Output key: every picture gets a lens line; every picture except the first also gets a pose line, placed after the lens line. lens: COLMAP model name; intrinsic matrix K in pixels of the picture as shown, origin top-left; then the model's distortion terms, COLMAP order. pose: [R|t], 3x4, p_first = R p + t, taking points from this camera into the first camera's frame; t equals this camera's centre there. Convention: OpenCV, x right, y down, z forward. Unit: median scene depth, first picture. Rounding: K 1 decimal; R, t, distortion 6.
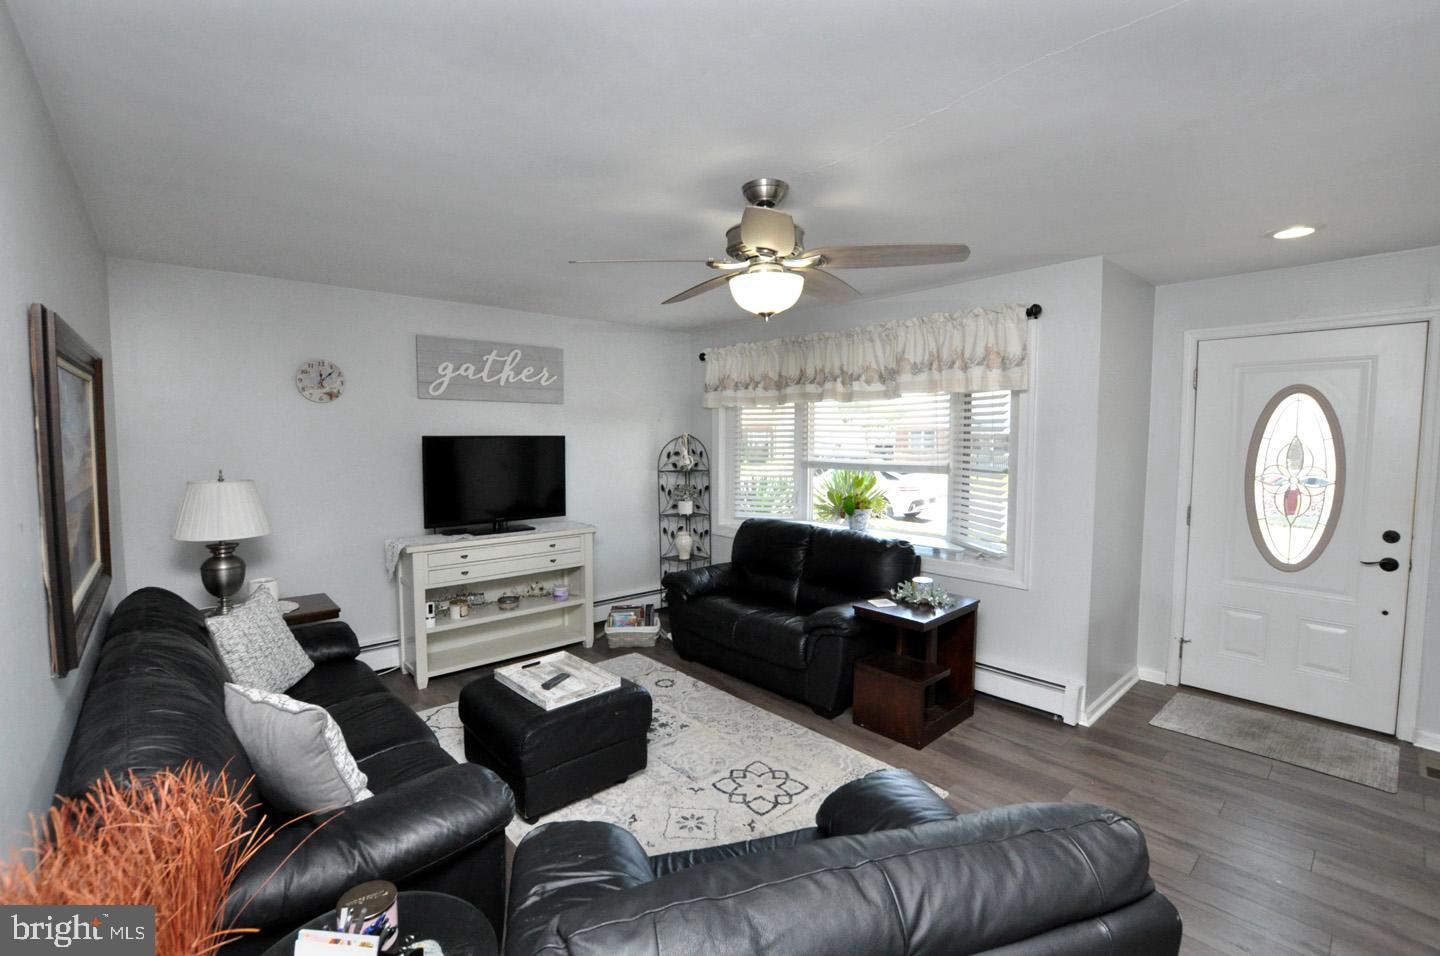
lens RADIAL K [[633.7, 0, 722.3], [0, 633.7, 477.3], [0, 0, 1]] dist [-0.034722, 0.006561]
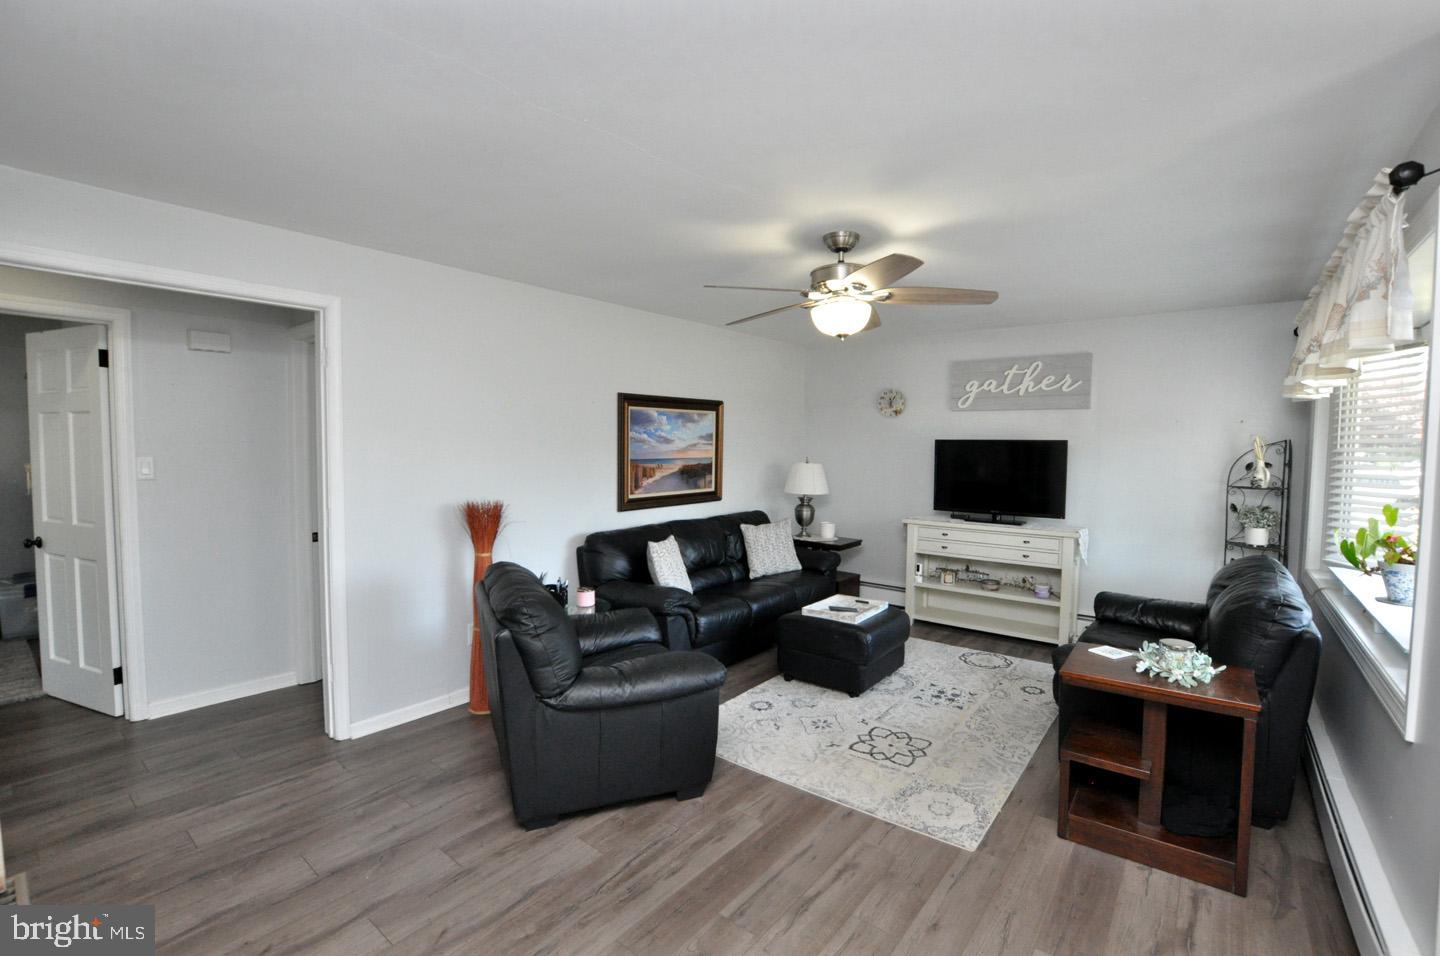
lens RADIAL K [[633.7, 0, 723.6], [0, 633.7, 479.5], [0, 0, 1]] dist [-0.034722, 0.006561]
pose [[0.171189, 0.054530, -0.983728, 0.725416], [-0.078244, 0.996066, 0.041597, -0.001802], [0.982126, 0.069850, 0.174783, 0.320982]]
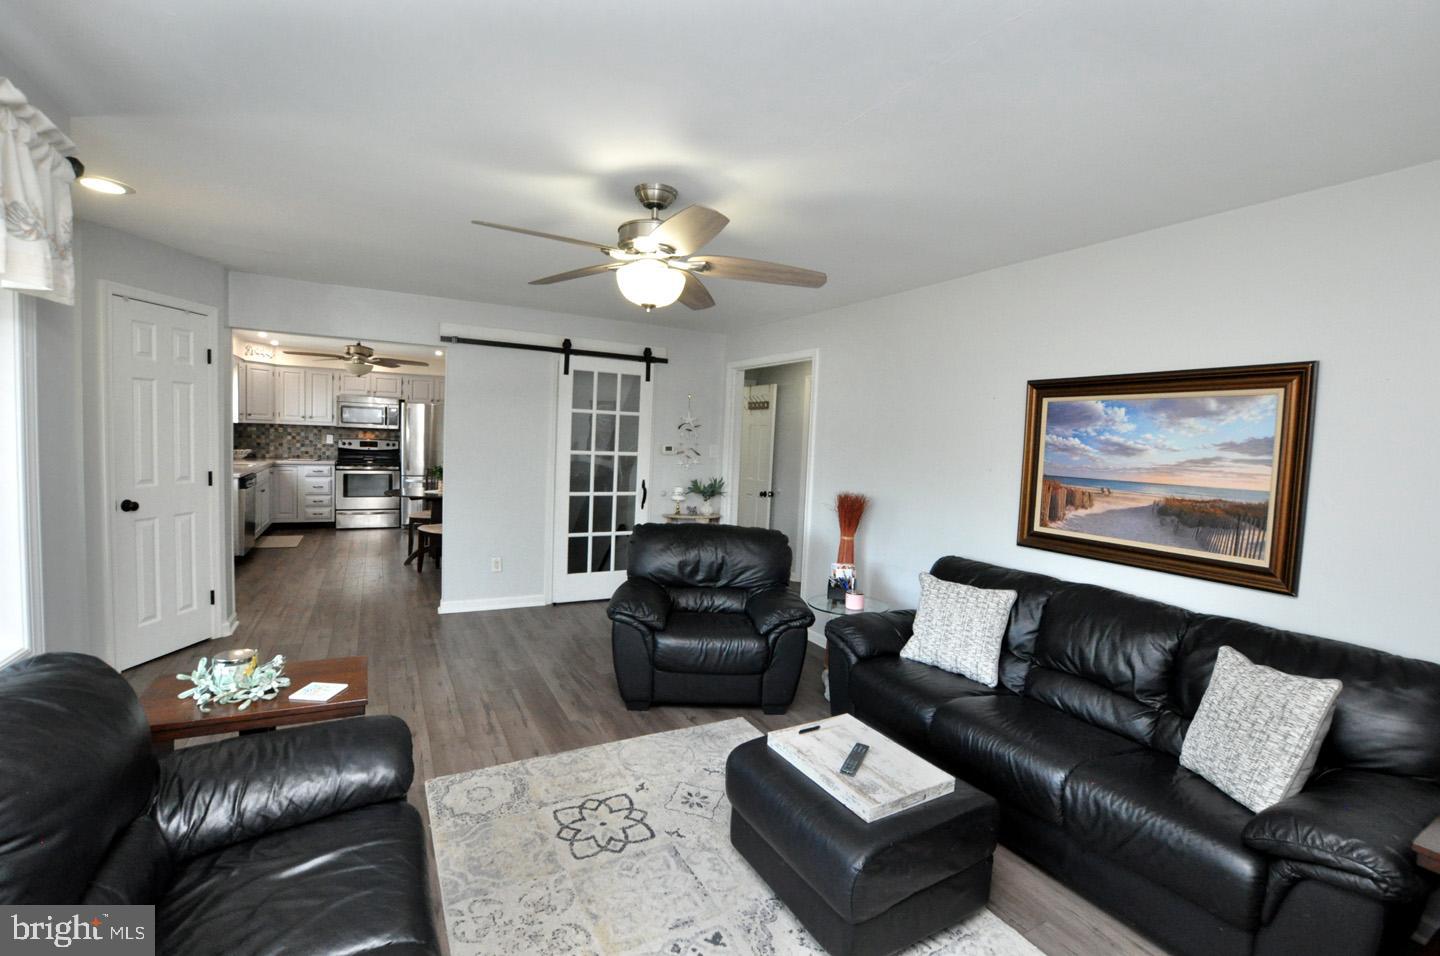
lens RADIAL K [[633.7, 0, 723.6], [0, 633.7, 478.9], [0, 0, 1]] dist [-0.034722, 0.006561]
pose [[-0.973573, -0.058173, 0.220843, -0.175586], [-0.028663, 0.990492, 0.134552, -0.063381], [-0.226571, 0.124666, -0.965984, 1.159125]]
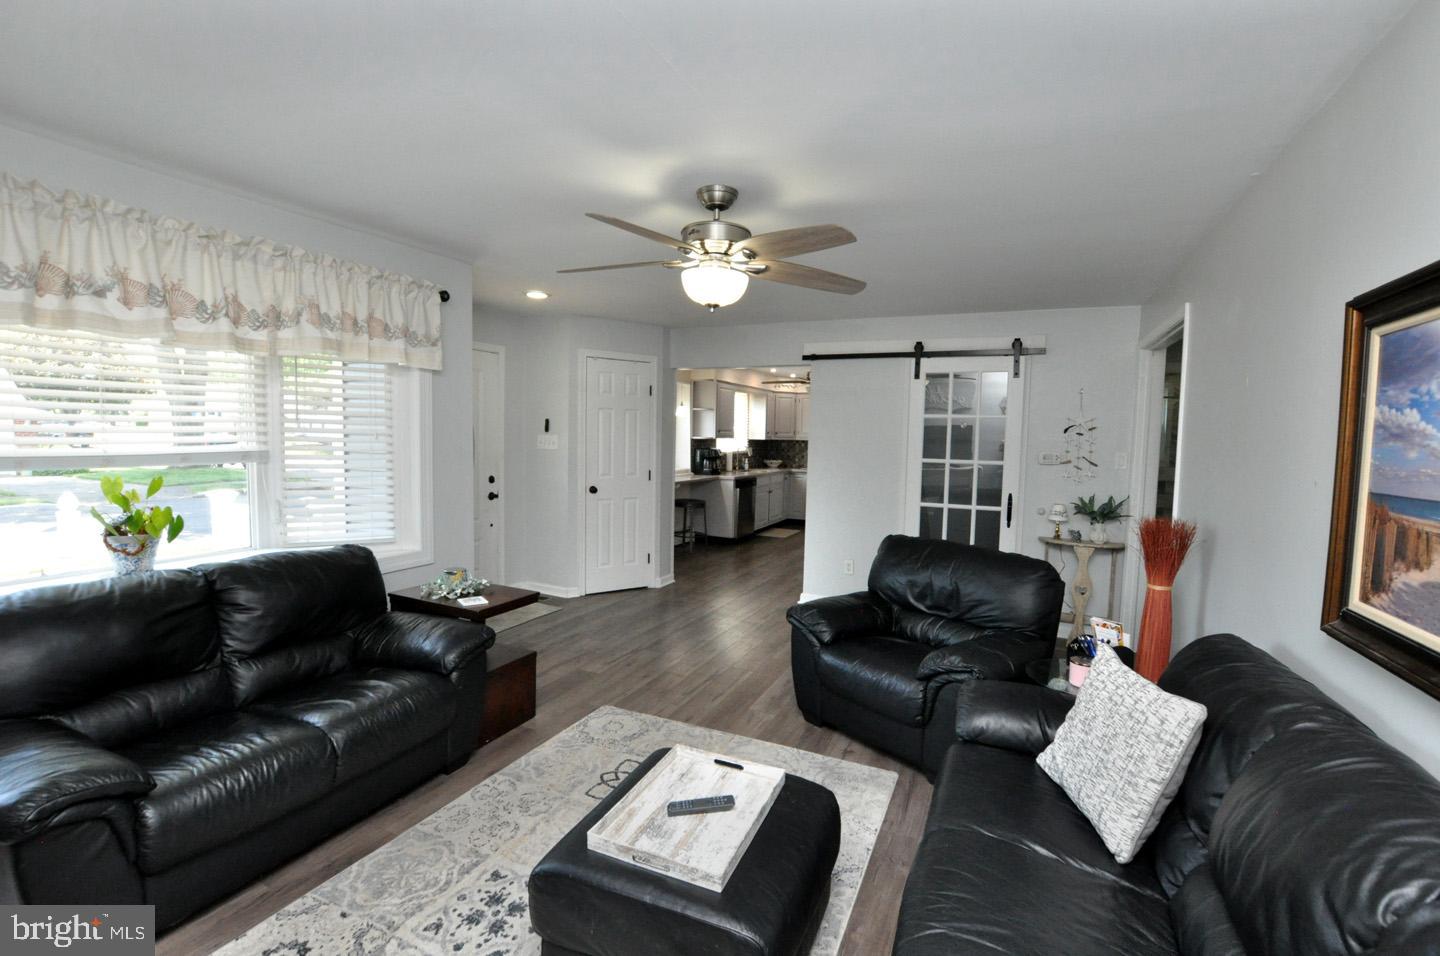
lens RADIAL K [[633.7, 0, 720.8], [0, 633.7, 477.3], [0, 0, 1]] dist [-0.034722, 0.006561]
pose [[-0.396429, -0.070350, 0.915366, -0.550558], [0.042942, 0.994548, 0.095033, -0.034687], [-0.917061, 0.076982, -0.391246, 0.816115]]
